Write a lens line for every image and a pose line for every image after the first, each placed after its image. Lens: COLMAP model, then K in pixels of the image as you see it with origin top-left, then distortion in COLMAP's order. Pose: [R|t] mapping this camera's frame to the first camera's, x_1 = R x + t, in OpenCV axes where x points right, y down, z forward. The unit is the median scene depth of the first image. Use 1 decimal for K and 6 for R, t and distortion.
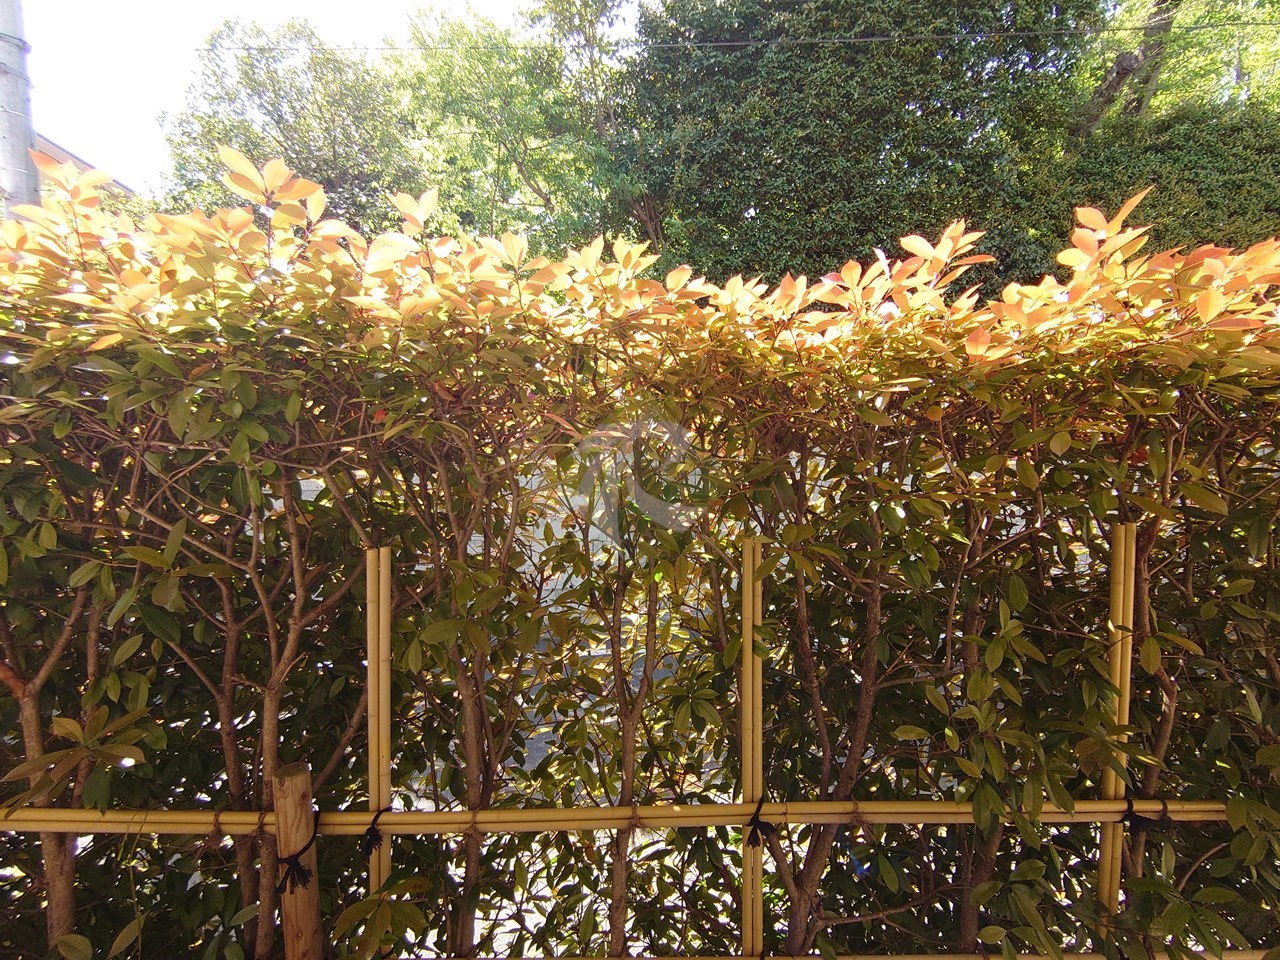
lens RADIAL K [[552.1, 0, 640.0], [0, 552.1, 480.0], [0, 0, 1]] dist [-0.002407, -0.000611]
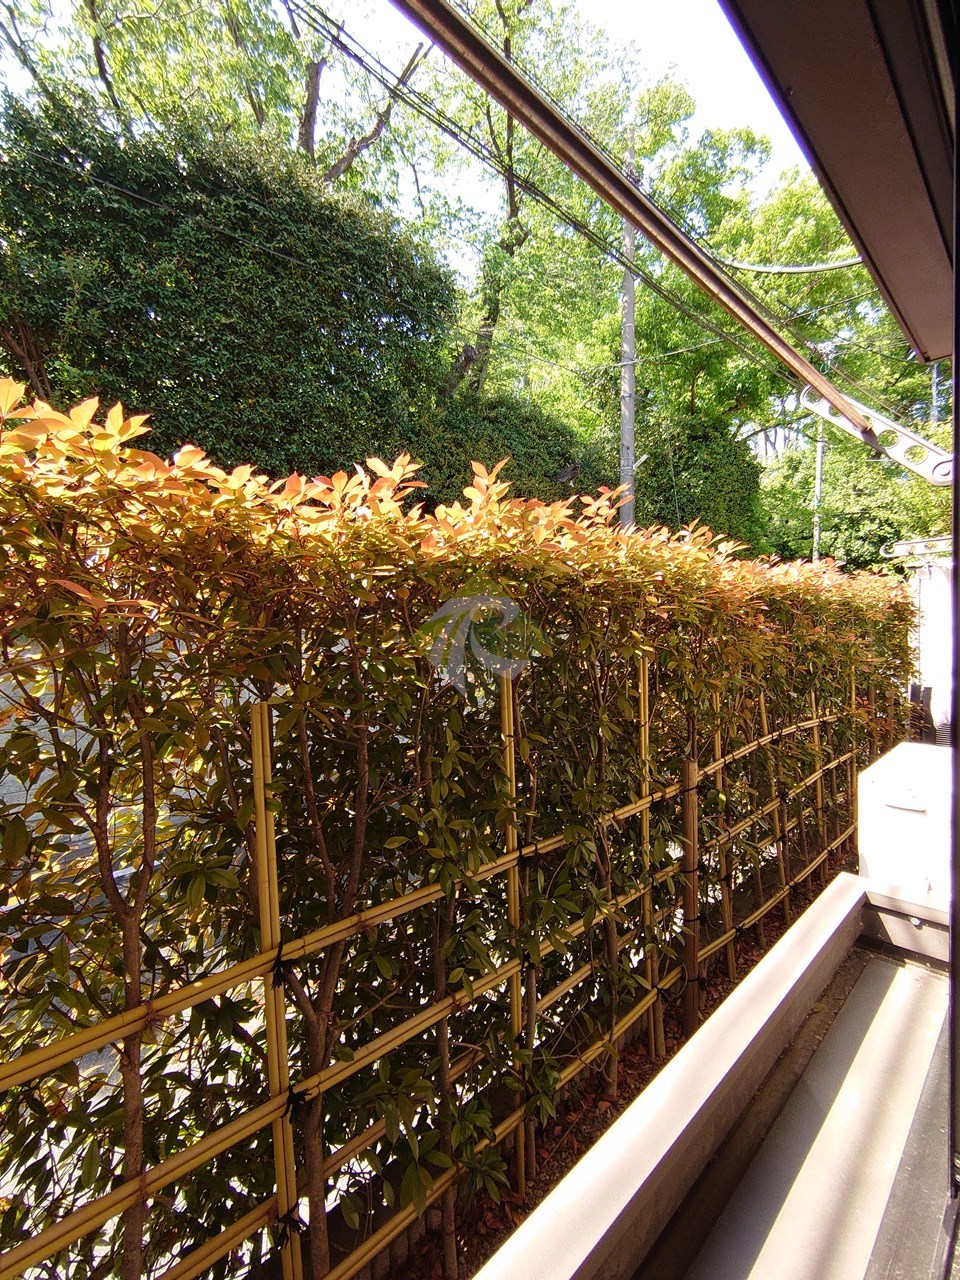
lens RADIAL K [[551.3, 0, 480.0], [0, 551.3, 640.0], [0, 0, 1]] dist [0.011872, -0.000004]
pose [[0.751164, -0.026685, 0.659576, -0.194068], [0.061324, 0.997683, -0.029476, 0.040420], [-0.657261, 0.062589, 0.751060, -0.118709]]
